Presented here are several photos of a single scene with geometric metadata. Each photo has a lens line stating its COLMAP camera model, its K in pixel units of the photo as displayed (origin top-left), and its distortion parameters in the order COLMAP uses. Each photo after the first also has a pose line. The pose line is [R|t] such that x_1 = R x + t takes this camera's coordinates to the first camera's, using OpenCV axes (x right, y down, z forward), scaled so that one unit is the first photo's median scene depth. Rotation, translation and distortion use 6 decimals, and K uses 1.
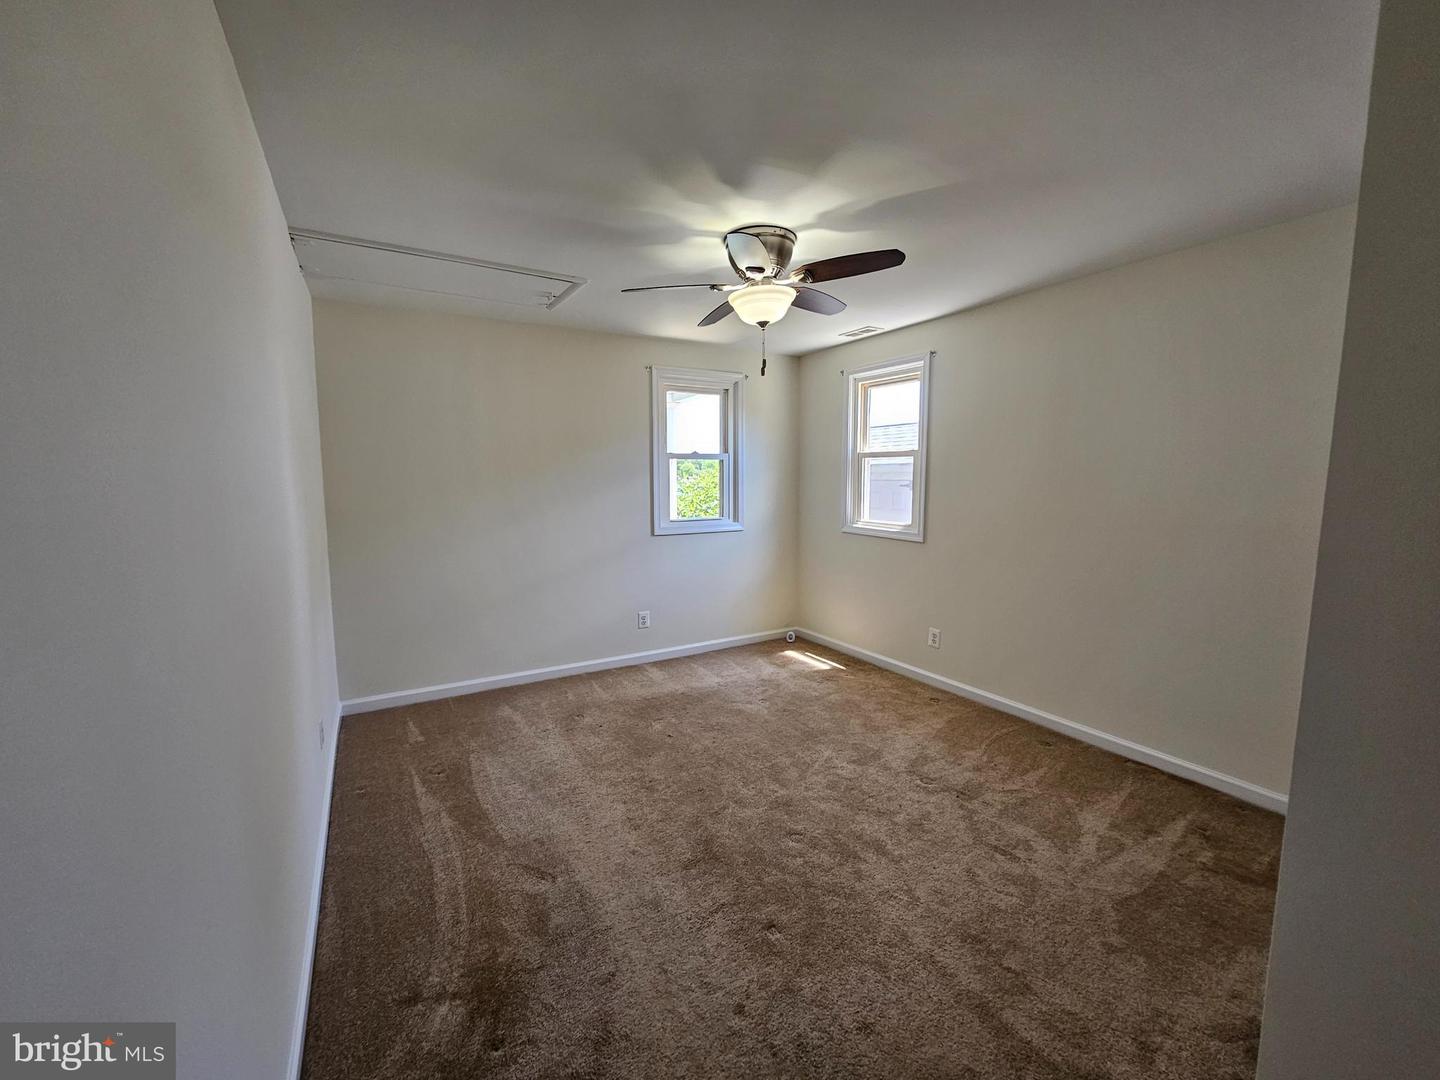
lens RADIAL K [[595.4, 0, 713.6], [0, 595.4, 541.4], [0, 0, 1]] dist [0.000440, 0.000593]
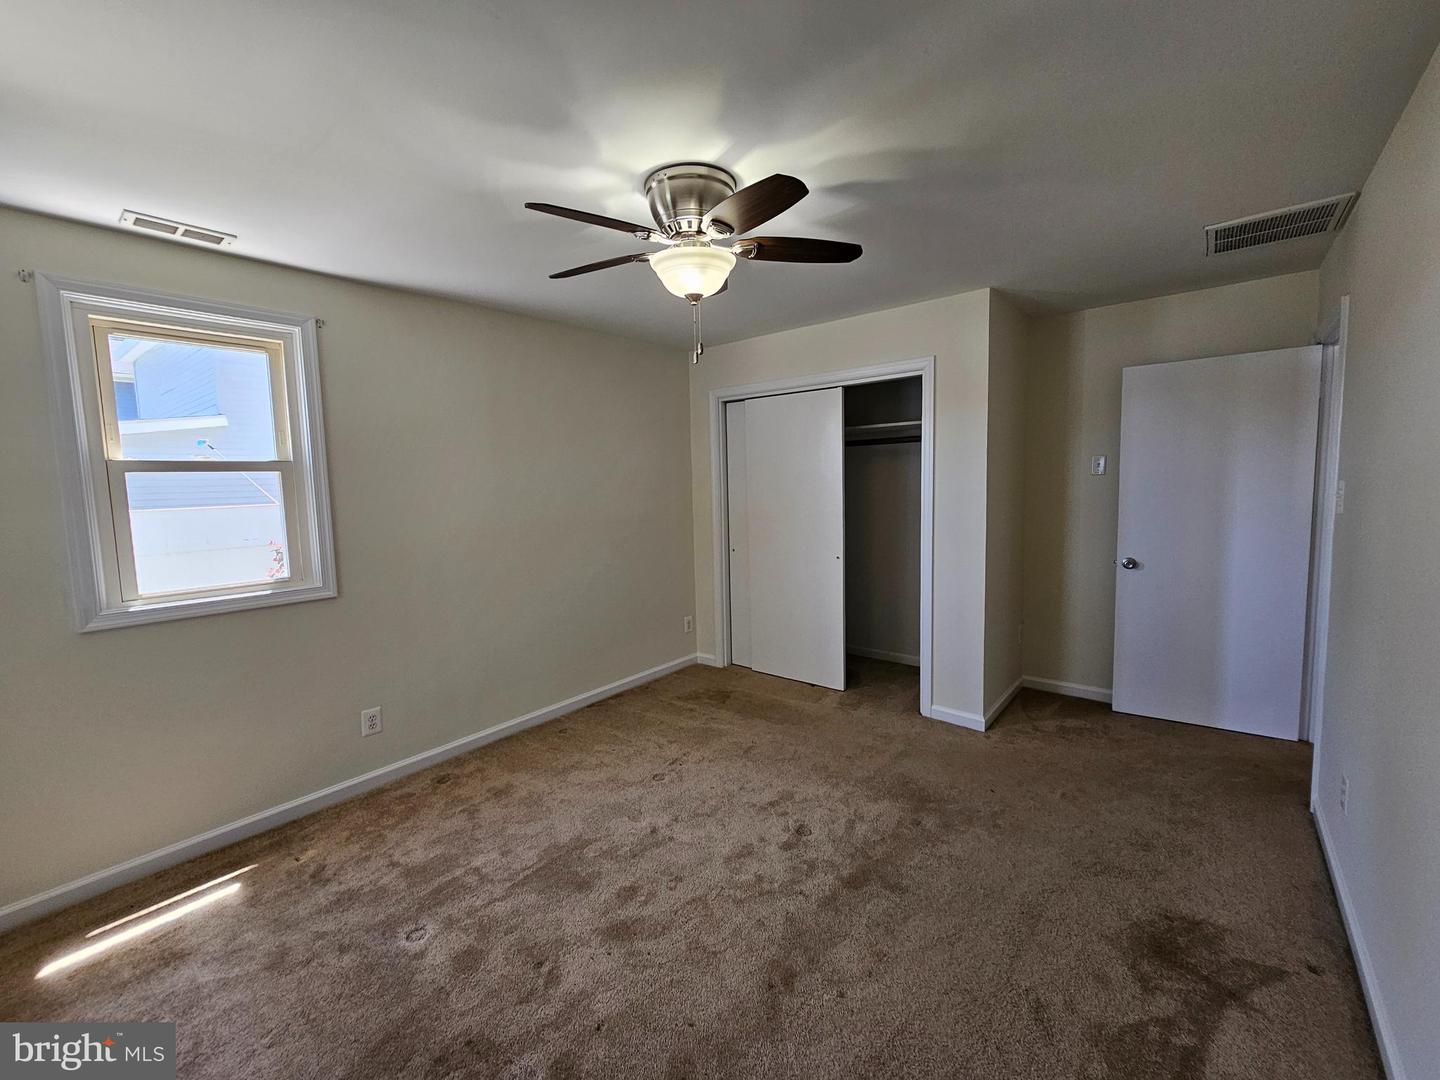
lens RADIAL K [[595.4, 0, 712.0], [0, 595.4, 537.8], [0, 0, 1]] dist [0.000440, 0.000593]
pose [[-0.339802, -0.082531, 0.936869, -0.443973], [0.134956, 0.981554, 0.135416, -0.102965], [-0.930764, 0.172451, -0.322396, 0.836221]]
